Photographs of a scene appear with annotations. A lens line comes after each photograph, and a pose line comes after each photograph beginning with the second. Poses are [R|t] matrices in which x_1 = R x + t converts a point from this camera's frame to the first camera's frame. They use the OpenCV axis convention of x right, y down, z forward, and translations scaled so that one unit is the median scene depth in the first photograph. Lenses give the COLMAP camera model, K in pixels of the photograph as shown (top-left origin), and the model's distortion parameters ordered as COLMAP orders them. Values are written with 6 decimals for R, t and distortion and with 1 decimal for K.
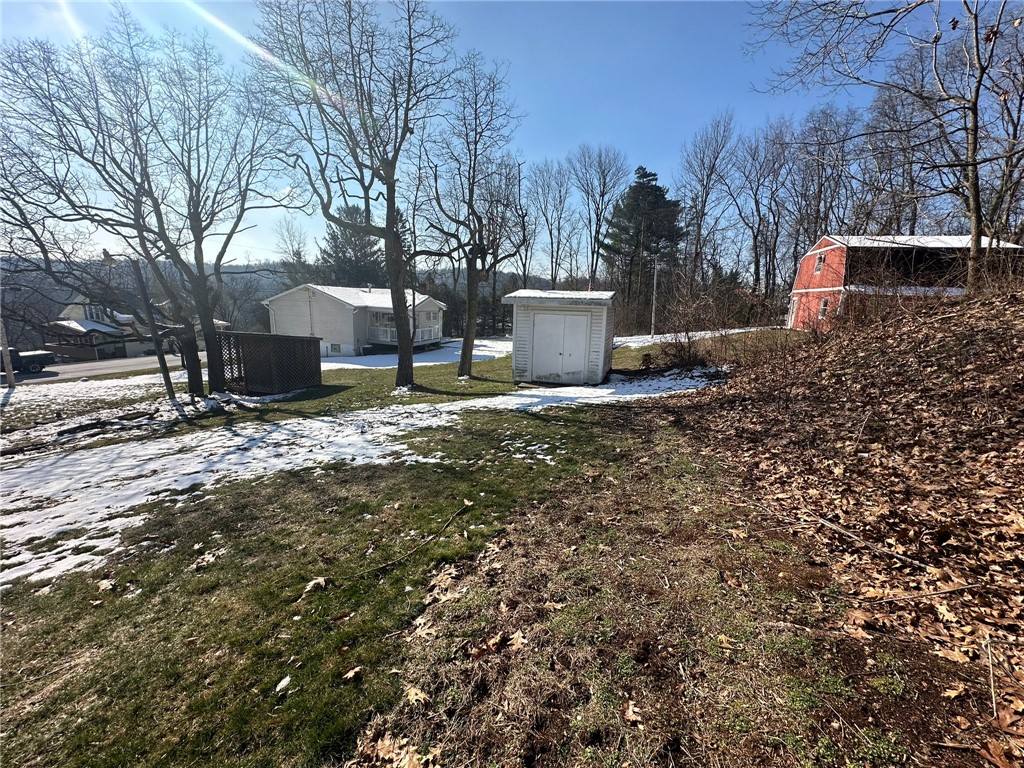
lens RADIAL K [[406.6, 0, 512.2], [0, 406.6, 382.7], [0, 0, 1]] dist [-0.000912, 0.000318]
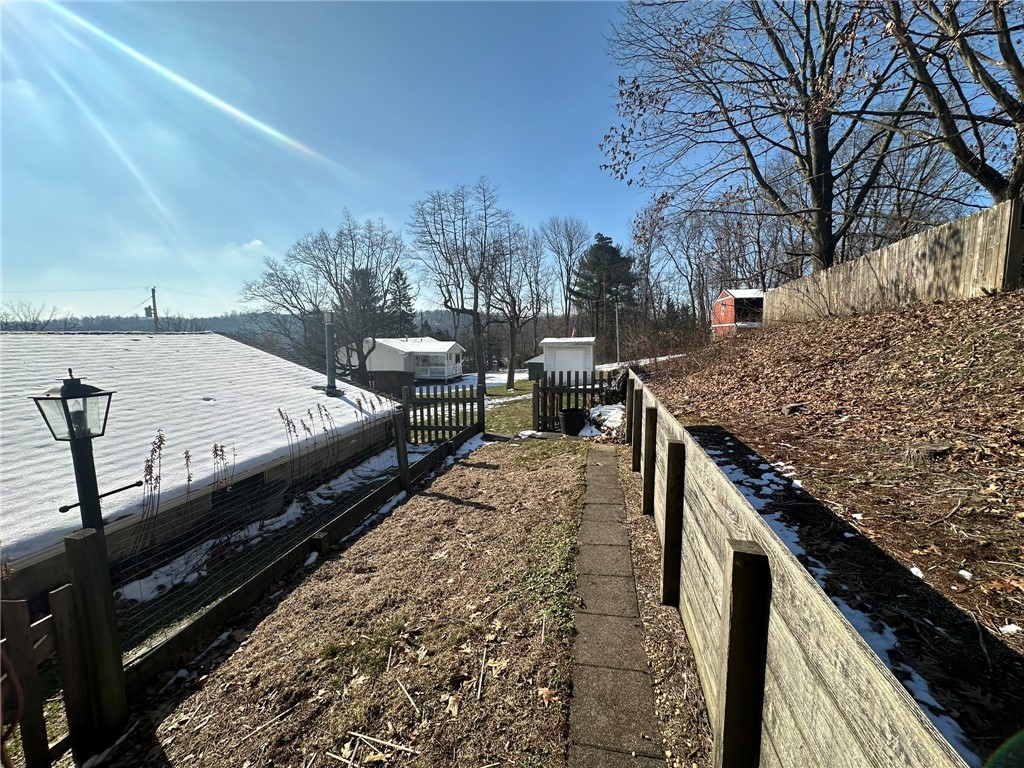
lens RADIAL K [[406.6, 0, 510.9], [0, 406.6, 382.3], [0, 0, 1]] dist [-0.000912, 0.000318]
pose [[0.996224, -0.058041, 0.064572, -0.065677], [0.063700, 0.993962, -0.089341, 0.031409], [-0.058997, 0.093117, 0.993906, -0.201684]]
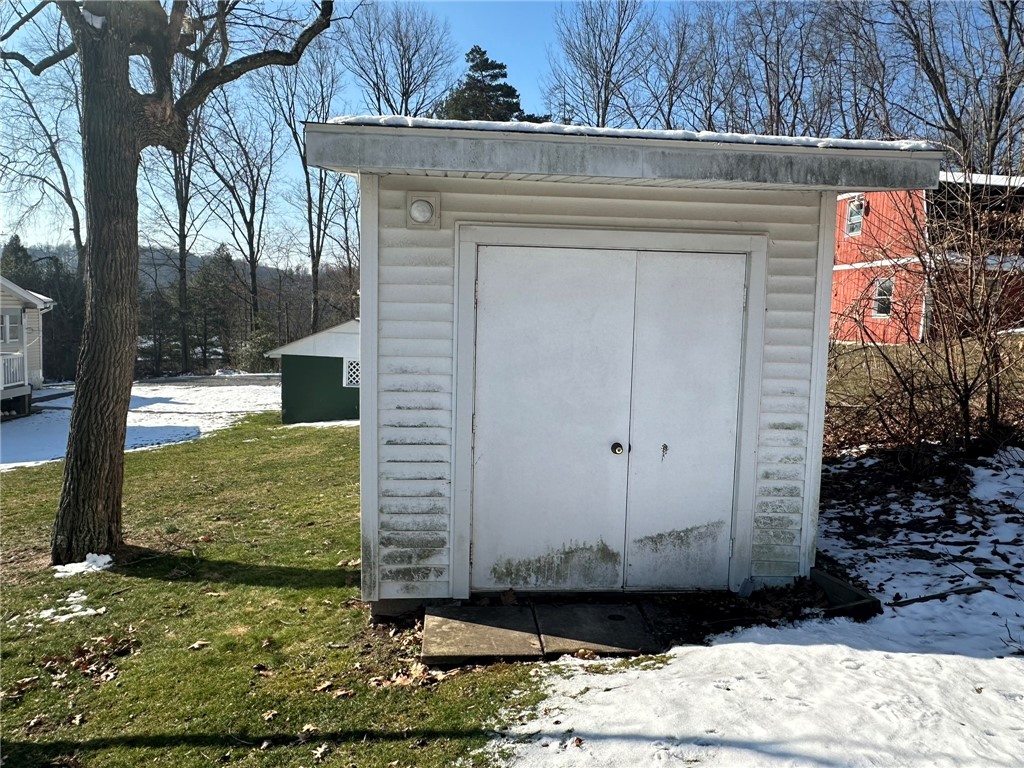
lens RADIAL K [[713.2, 0, 515.7], [0, 713.2, 386.1], [0, 0, 1]] dist [-0.007085, -0.000352]
pose [[0.922008, -0.044303, 0.384627, -0.013280], [0.078647, 0.994151, -0.074019, -0.017385], [-0.379098, 0.098496, 0.920100, 0.154157]]
